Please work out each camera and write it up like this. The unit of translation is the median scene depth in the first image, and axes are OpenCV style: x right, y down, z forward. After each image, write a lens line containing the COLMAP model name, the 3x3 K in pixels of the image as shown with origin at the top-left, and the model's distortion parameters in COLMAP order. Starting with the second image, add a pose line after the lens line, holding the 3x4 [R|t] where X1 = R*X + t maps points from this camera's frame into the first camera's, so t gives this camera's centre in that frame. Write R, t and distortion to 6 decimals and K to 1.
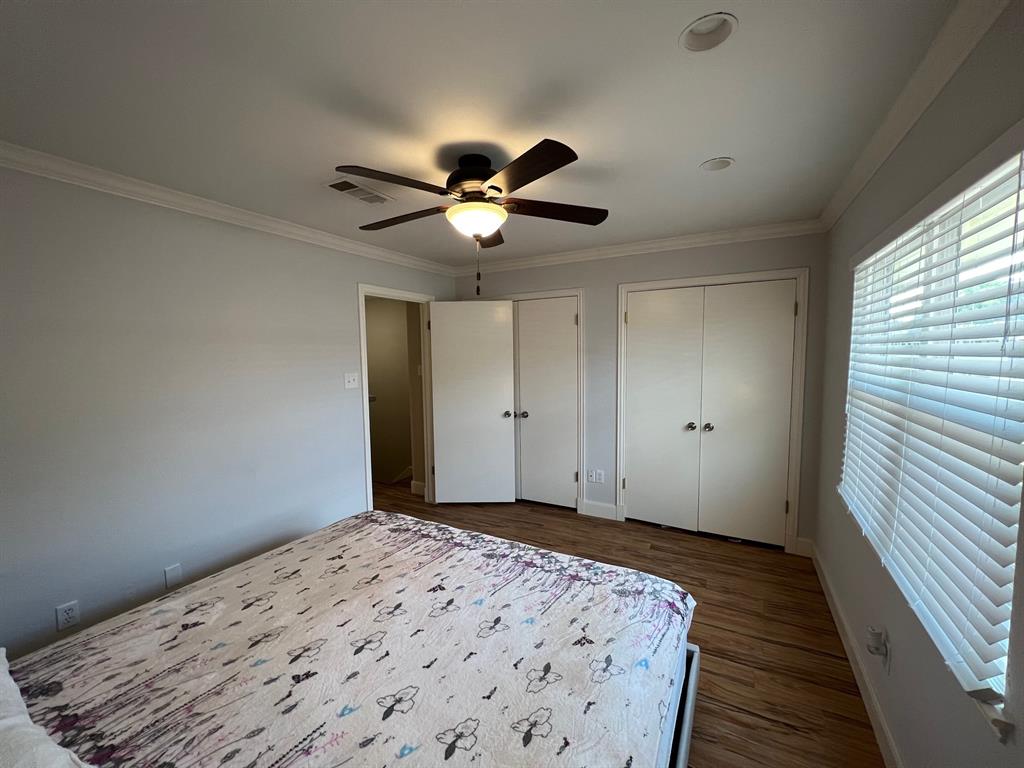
lens RADIAL K [[408.8, 0, 512.8], [0, 408.8, 389.0], [0, 0, 1]] dist [-0.003222, 0.000569]
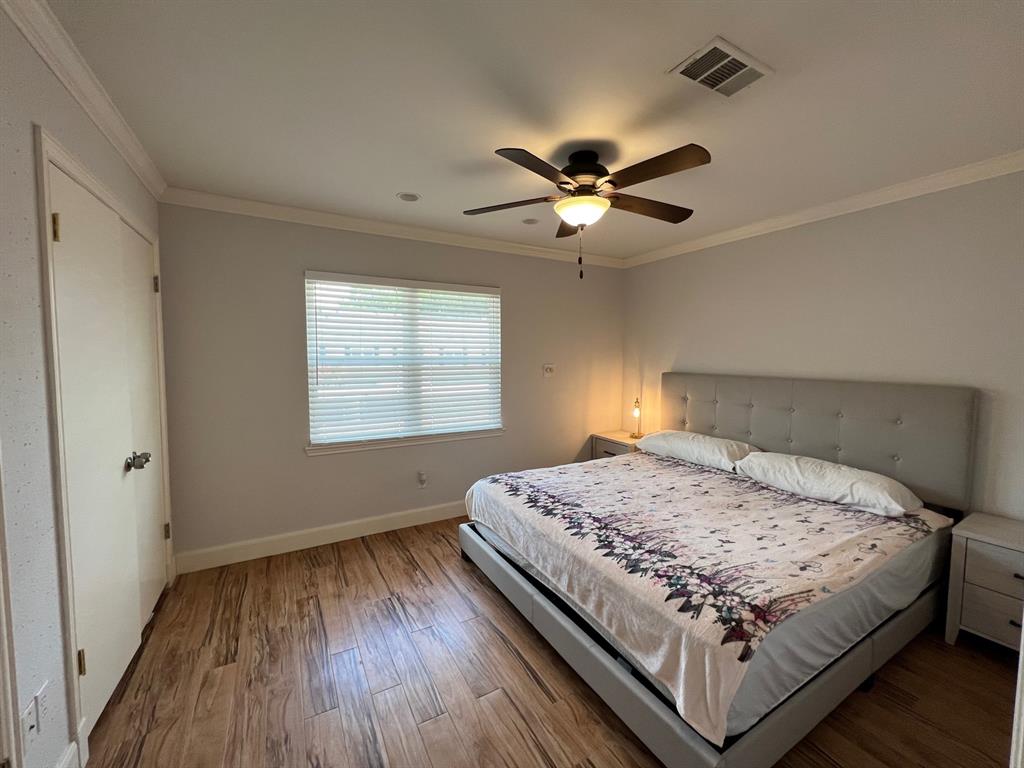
lens RADIAL K [[408.8, 0, 511.2], [0, 408.8, 380.2], [0, 0, 1]] dist [-0.003222, 0.000569]
pose [[-0.849505, -0.021419, 0.527145, -0.436763], [0.055063, 0.990119, 0.128966, -0.094563], [-0.524699, 0.138584, -0.839932, 1.753048]]
